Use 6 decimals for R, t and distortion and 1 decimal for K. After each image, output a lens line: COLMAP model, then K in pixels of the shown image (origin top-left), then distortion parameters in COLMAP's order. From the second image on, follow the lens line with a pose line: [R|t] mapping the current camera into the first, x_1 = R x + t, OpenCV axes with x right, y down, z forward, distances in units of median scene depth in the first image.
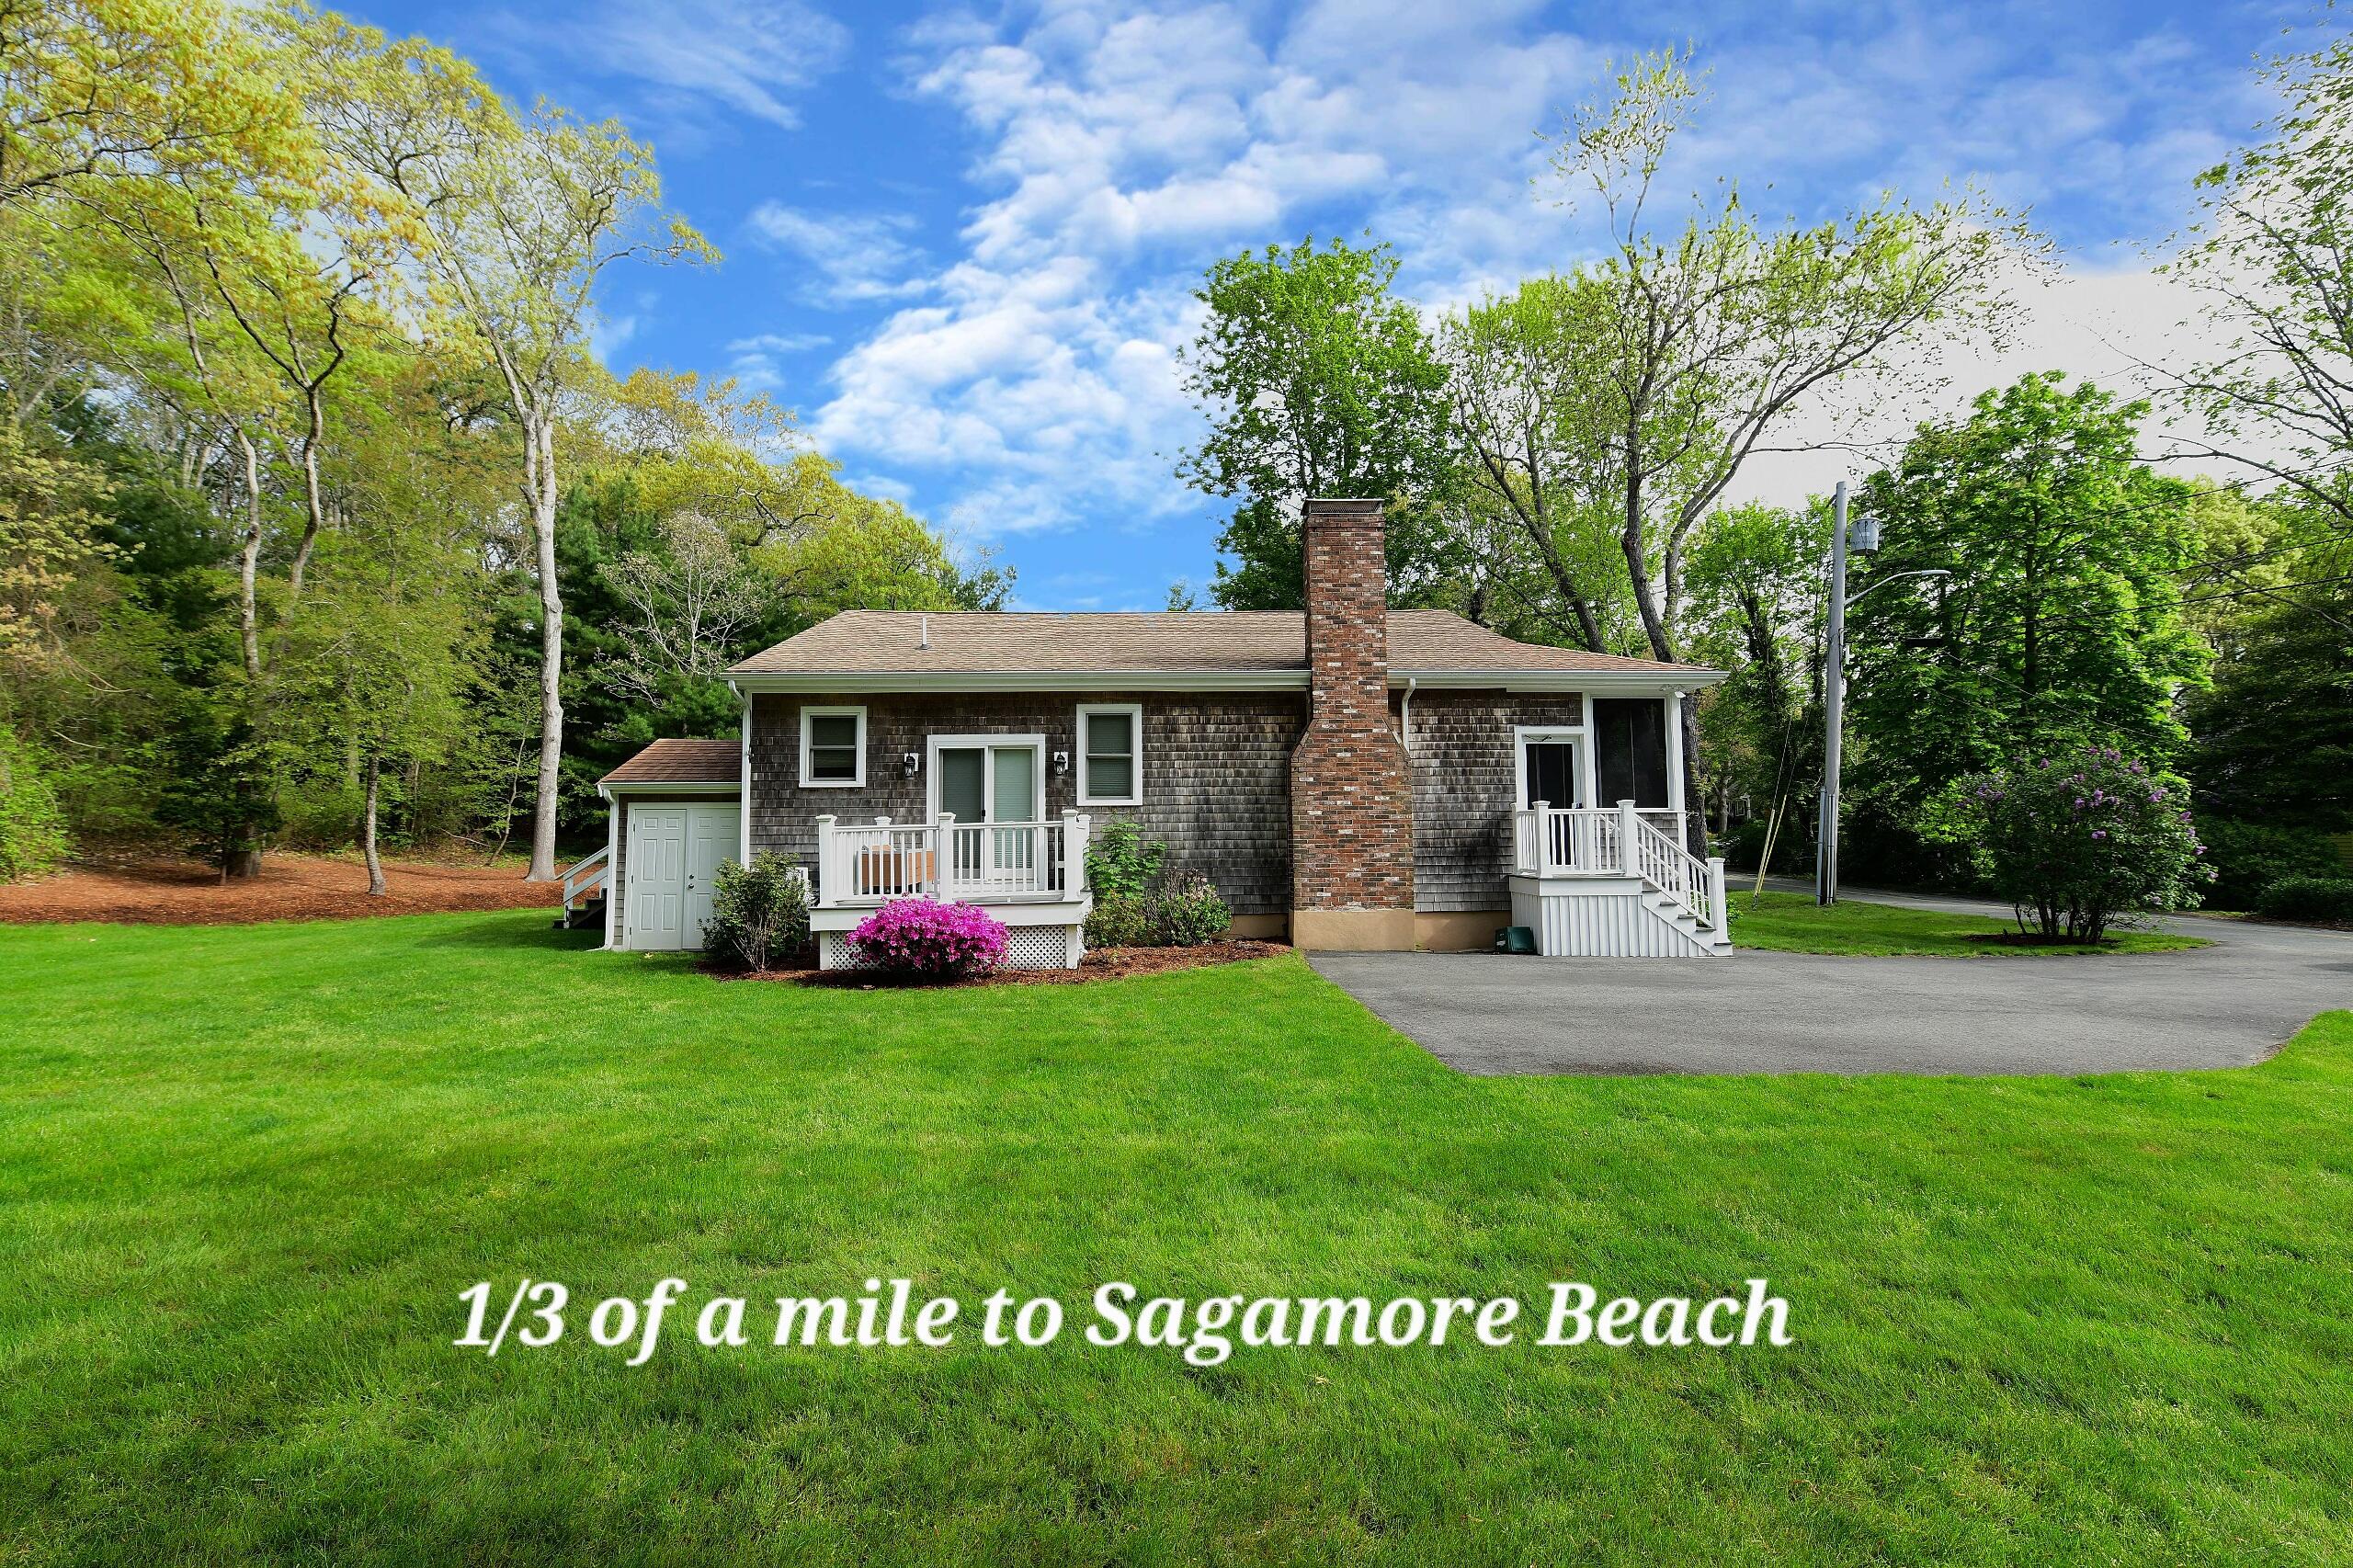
lens RADIAL K [[932.1, 0, 1178.7], [0, 932.1, 789.3], [0, 0, 1]] dist [-0.007319, 0.000051]
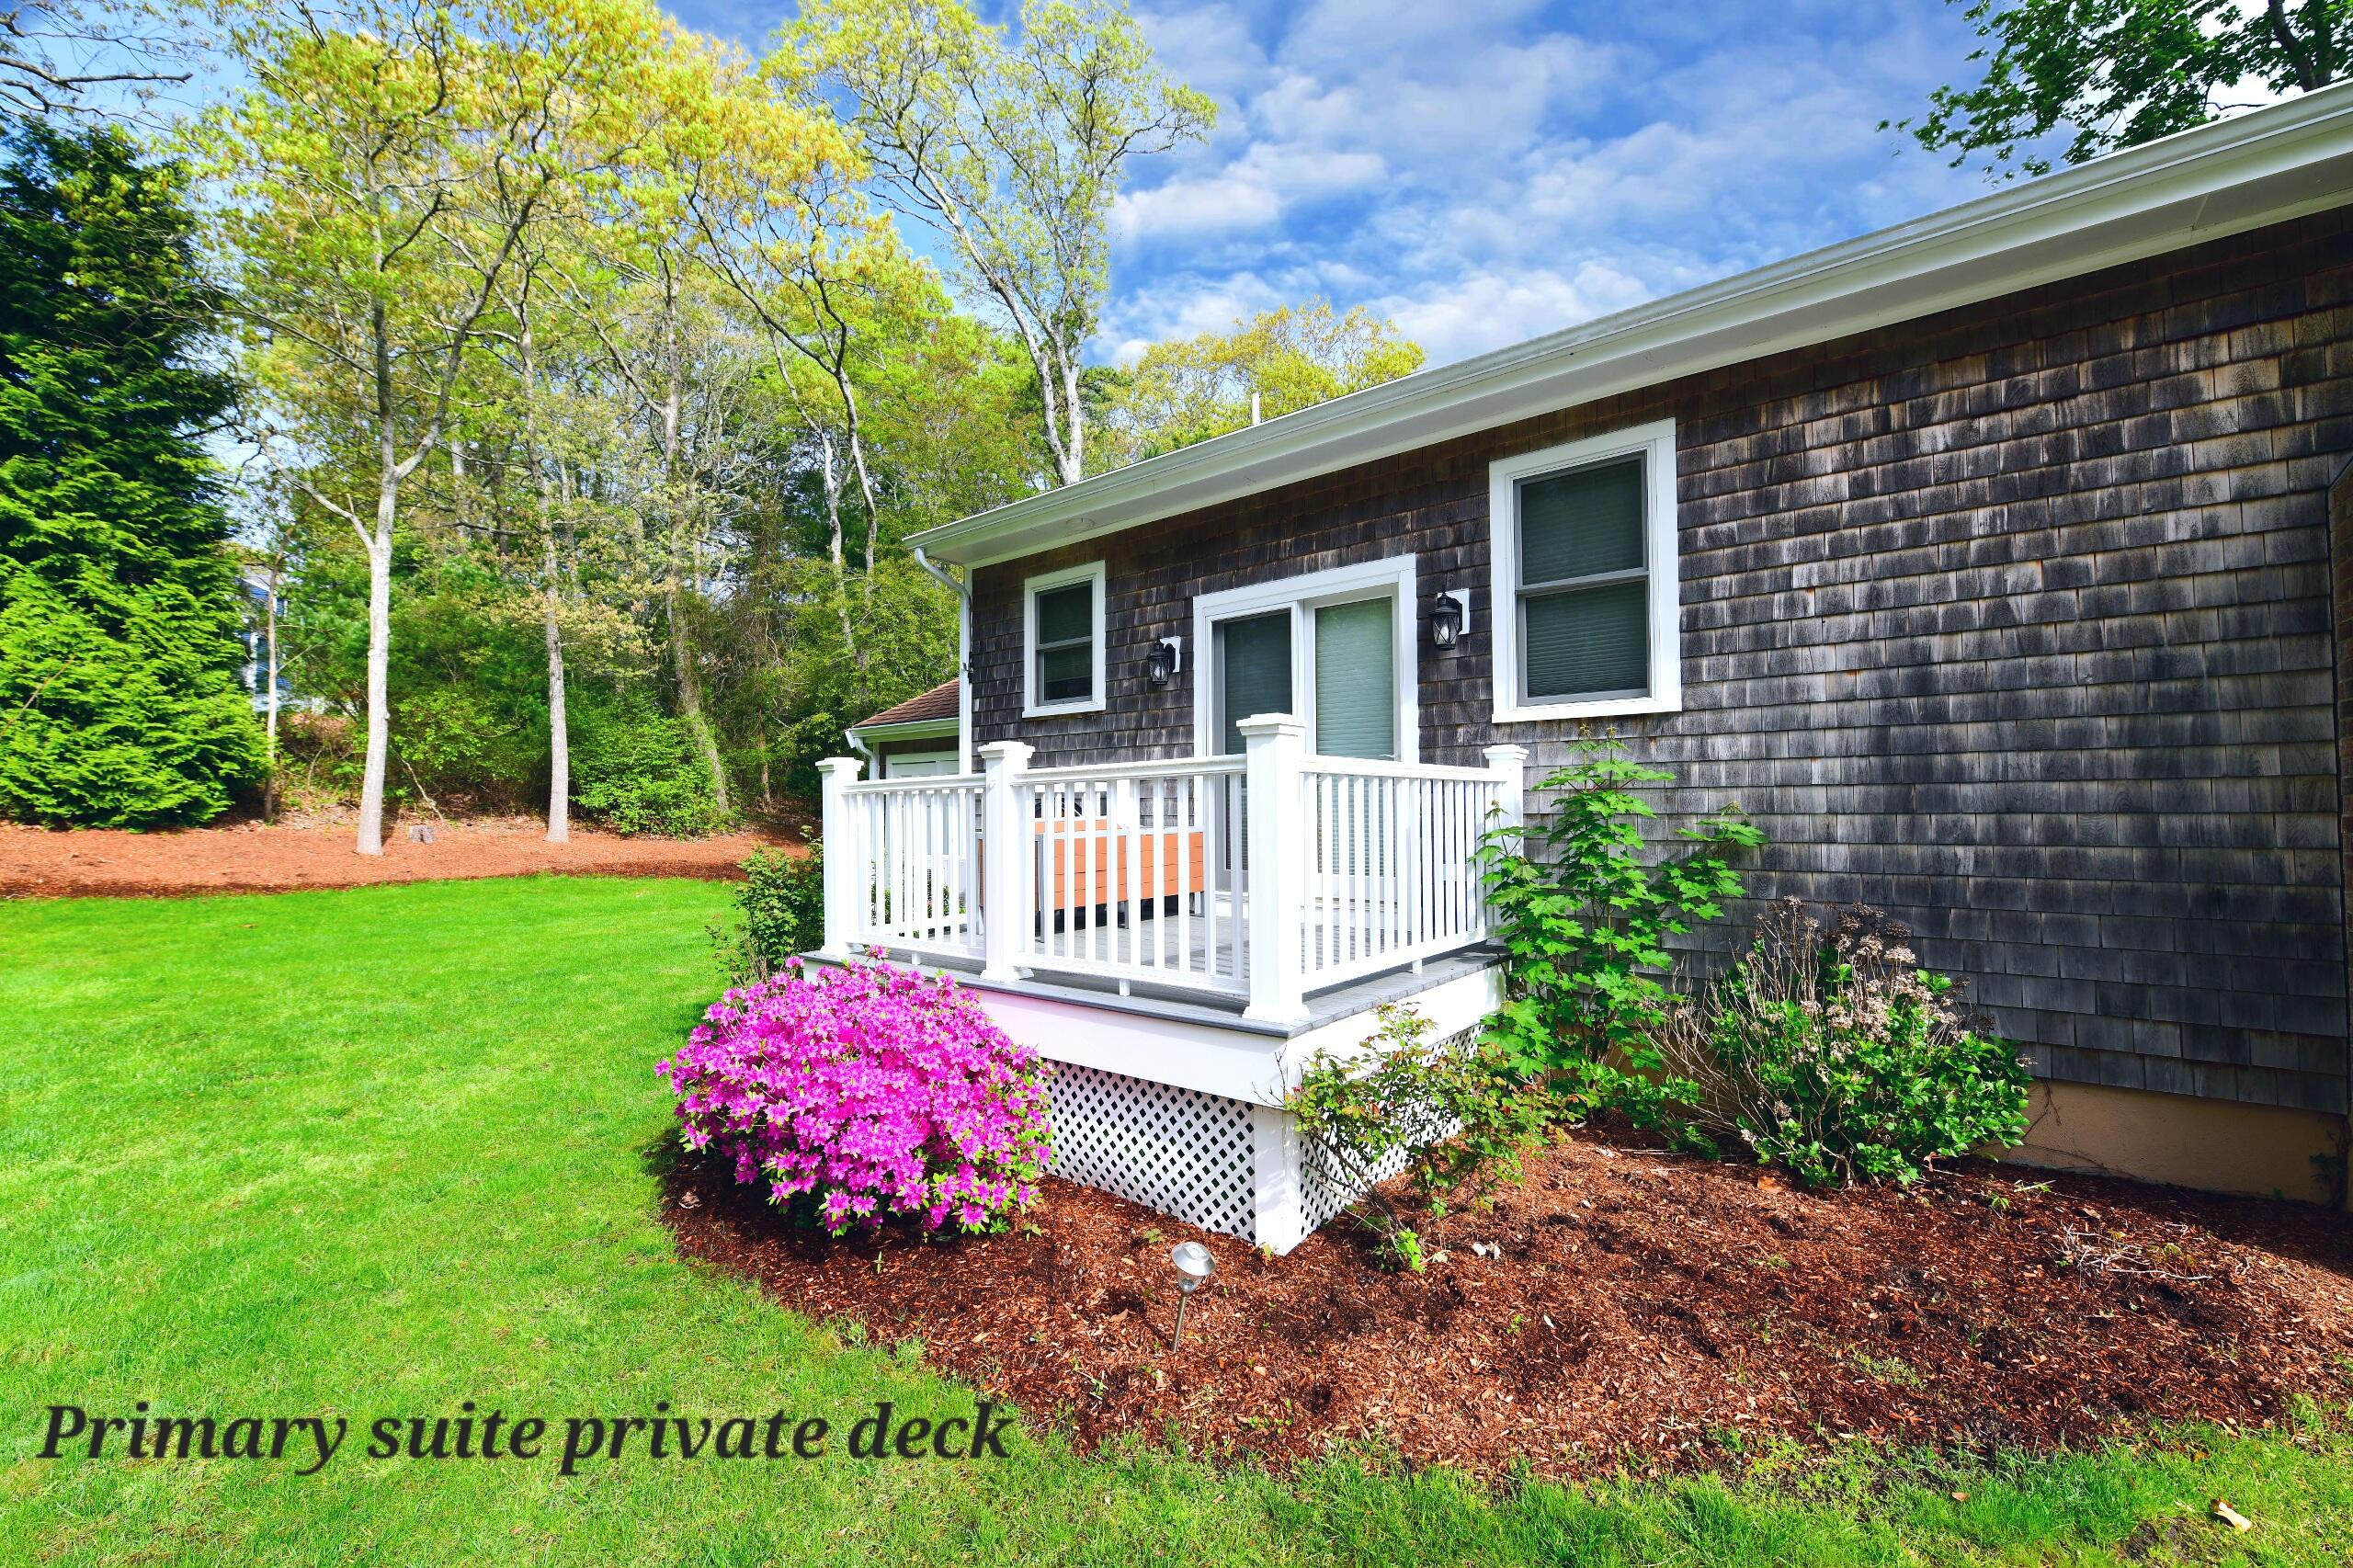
lens RADIAL K [[932.1, 0, 1174.4], [0, 932.1, 786.0], [0, 0, 1]] dist [-0.007319, 0.000051]
pose [[0.750972, -0.012012, -0.660225, 0.046394], [0.034312, 0.999194, 0.020849, 0.031029], [0.659442, -0.038311, 0.750778, 0.618669]]
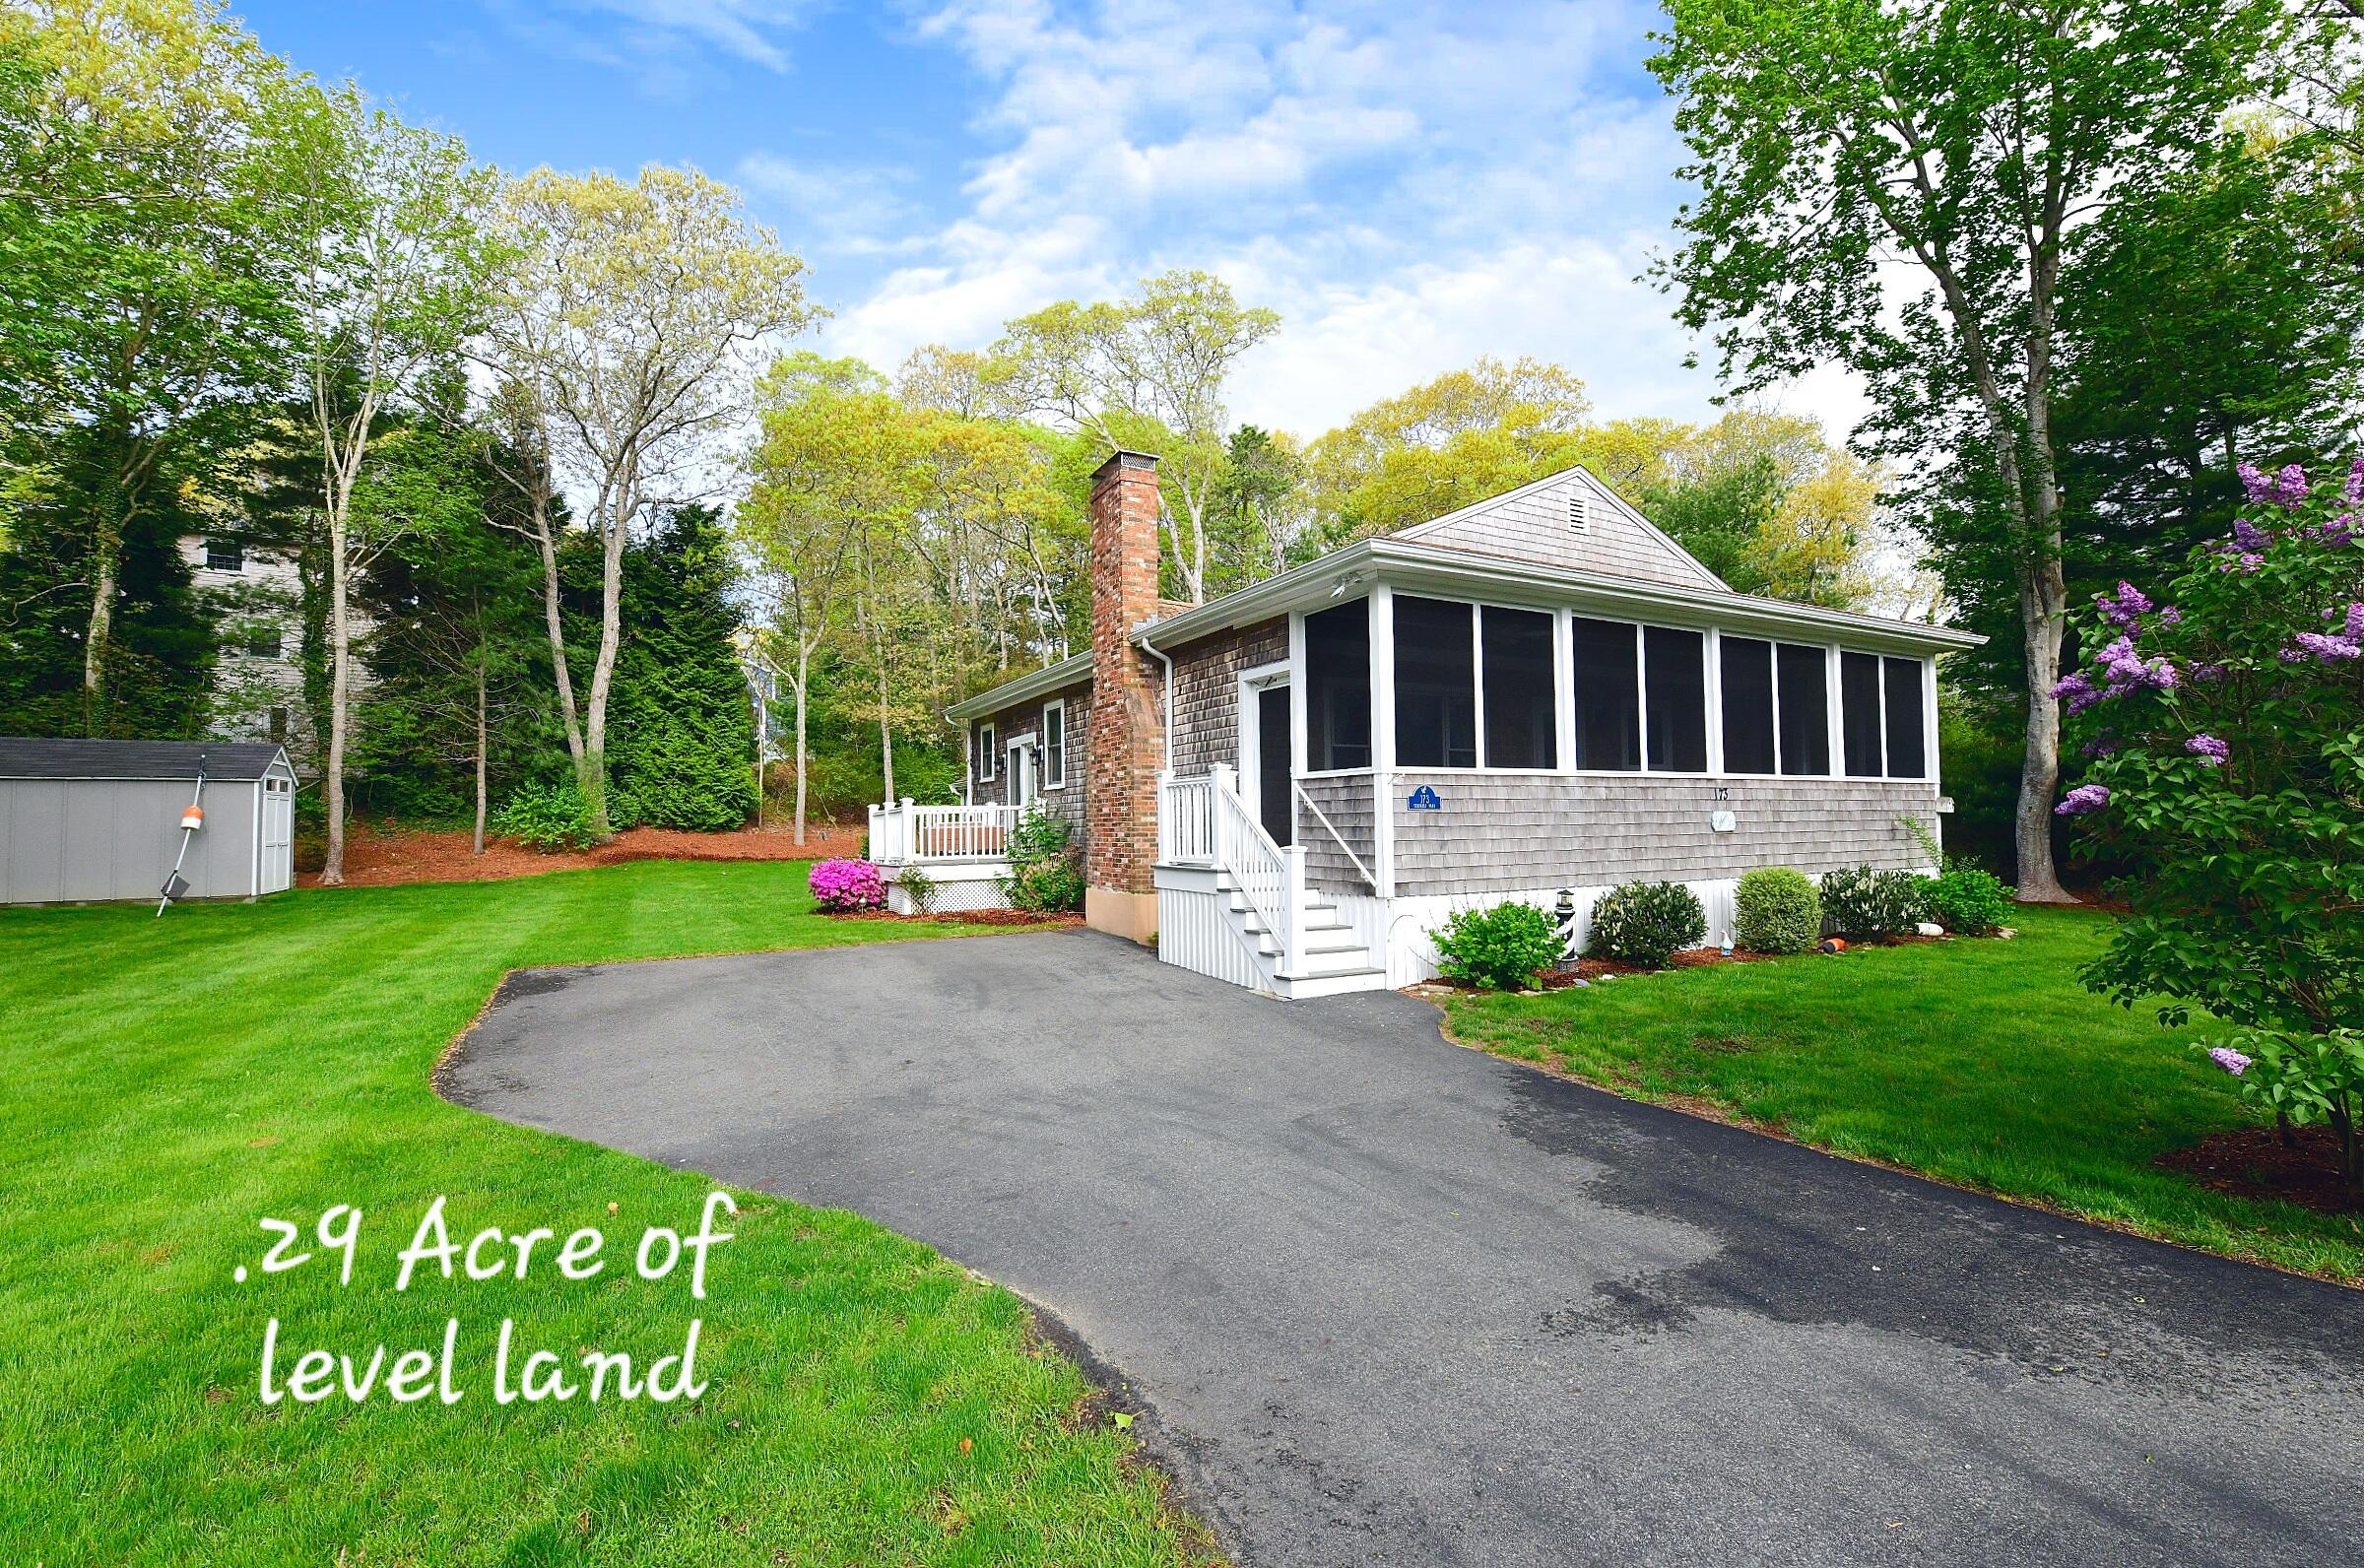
lens RADIAL K [[996.5, 0, 1182.3], [0, 996.5, 787.2], [0, 0, 1]] dist [-0.001598, 0.000006]
pose [[0.439331, -0.029988, -0.897825, 1.108076], [0.059000, 0.998248, -0.004472, 0.030141], [0.896386, -0.051007, 0.440330, 0.594944]]
